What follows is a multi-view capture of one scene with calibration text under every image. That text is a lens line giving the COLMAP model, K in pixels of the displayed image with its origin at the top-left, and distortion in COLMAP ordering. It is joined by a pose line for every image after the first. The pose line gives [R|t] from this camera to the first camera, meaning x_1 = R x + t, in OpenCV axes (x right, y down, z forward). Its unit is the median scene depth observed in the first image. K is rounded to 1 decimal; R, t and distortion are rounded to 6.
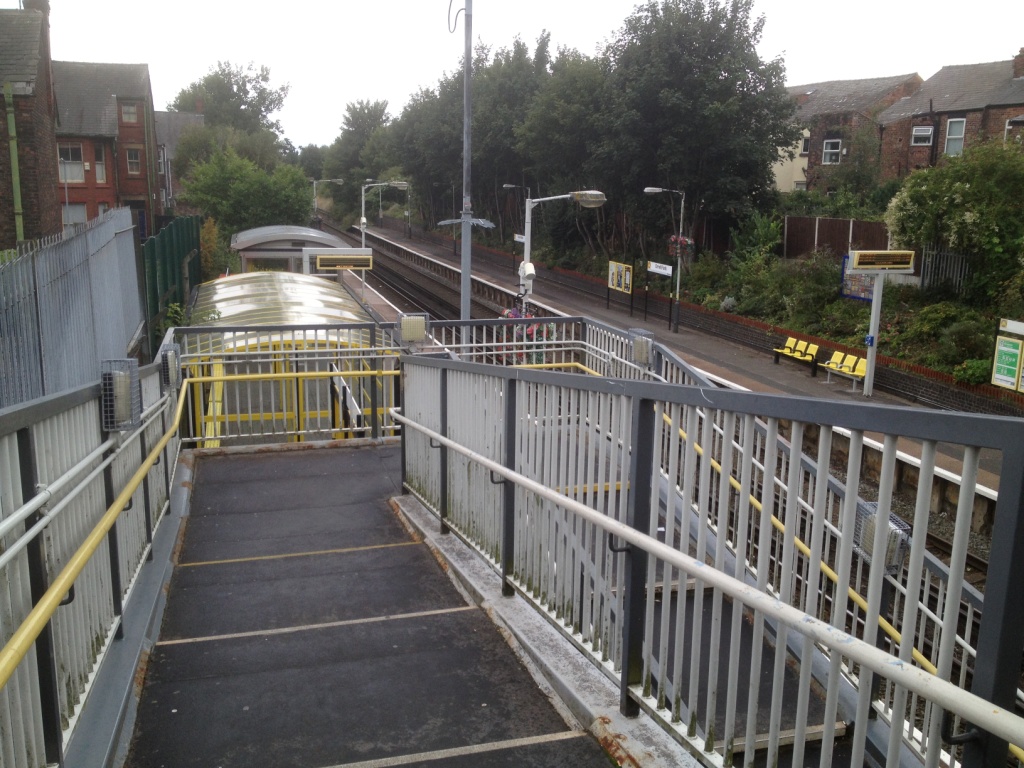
lens RADIAL K [[935.3, 0, 508.9], [0, 935.3, 350.3], [0, 0, 1]] dist [0.100194, -0.001475]
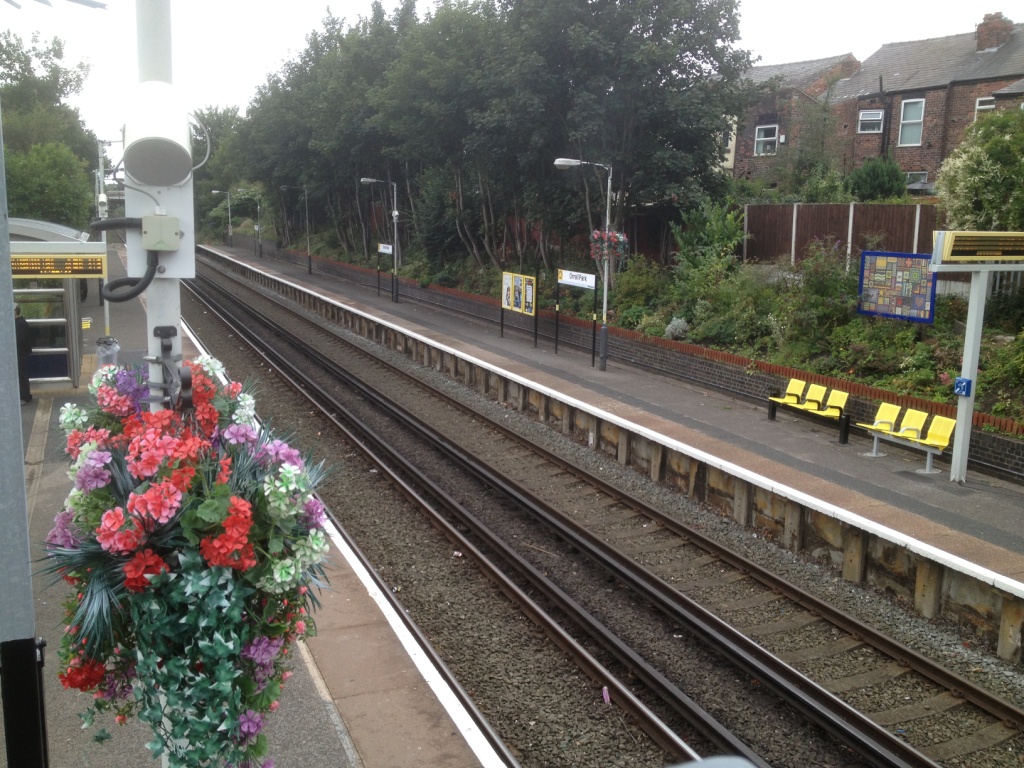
lens RADIAL K [[935.3, 0, 508.9], [0, 935.3, 350.3], [0, 0, 1]] dist [0.100194, -0.001475]
pose [[0.992088, -0.019407, 0.124037, 0.022448], [0.022984, 0.999358, -0.027475, -0.015535], [-0.123424, 0.030108, 0.991897, 0.307050]]
